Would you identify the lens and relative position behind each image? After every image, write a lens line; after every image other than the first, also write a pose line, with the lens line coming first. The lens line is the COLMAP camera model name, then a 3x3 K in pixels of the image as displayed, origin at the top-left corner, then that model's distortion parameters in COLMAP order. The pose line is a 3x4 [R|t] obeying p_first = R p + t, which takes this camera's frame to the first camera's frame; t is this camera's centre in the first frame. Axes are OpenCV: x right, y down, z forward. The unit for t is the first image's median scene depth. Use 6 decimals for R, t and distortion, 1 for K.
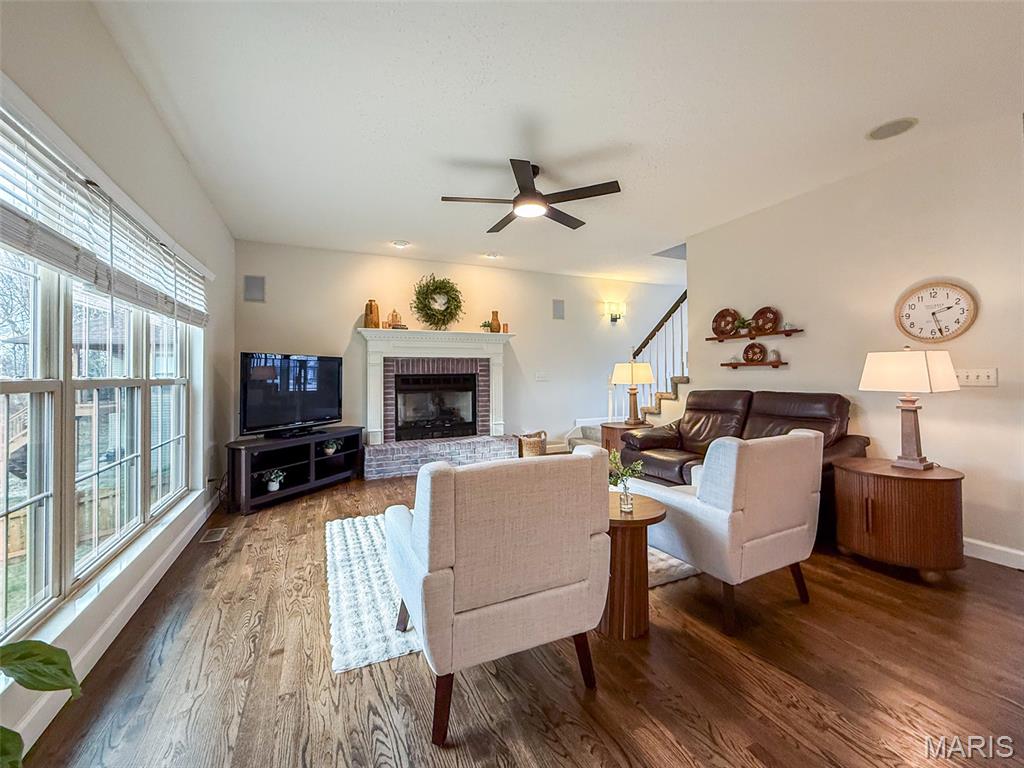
lens RADIAL K [[422.0, 0, 509.3], [0, 422.0, 375.1], [0, 0, 1]] dist [0.001187, 0.000489]
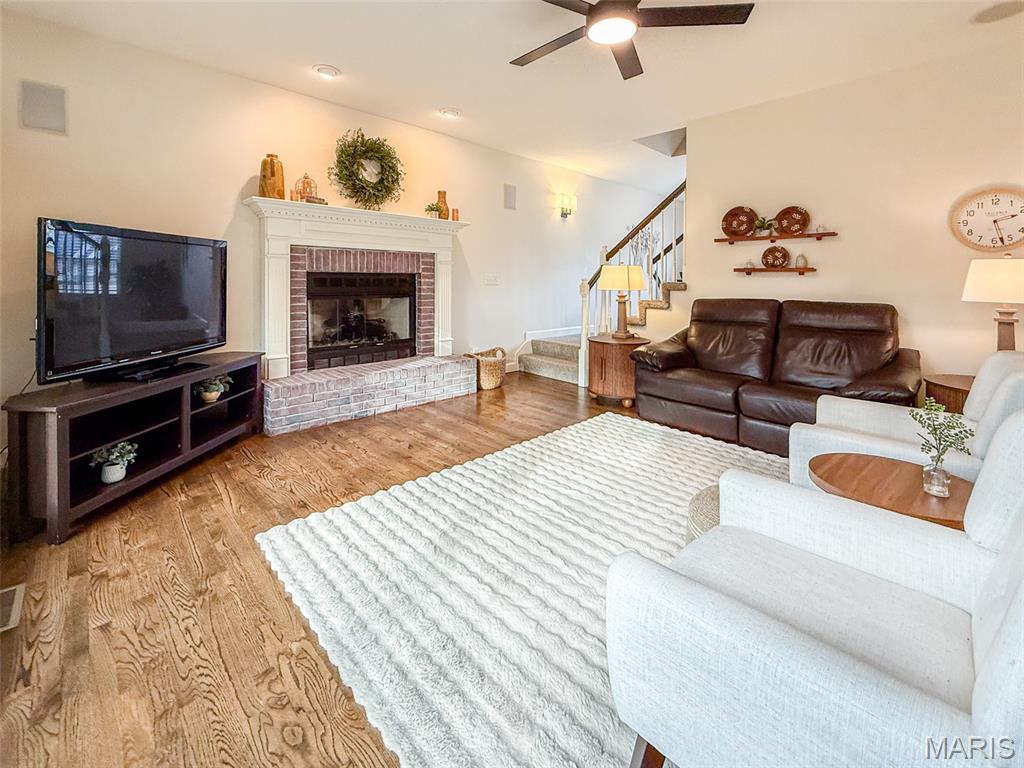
lens RADIAL K [[448.8, 0, 513.6], [0, 448.8, 293.8], [0, 0, 1]] dist [-0.001046, 0.000019]
pose [[0.942645, 0.009779, 0.333655, -0.219021], [-0.020433, 0.999387, 0.028436, 0.007230], [-0.333172, -0.033622, 0.942266, 0.242303]]
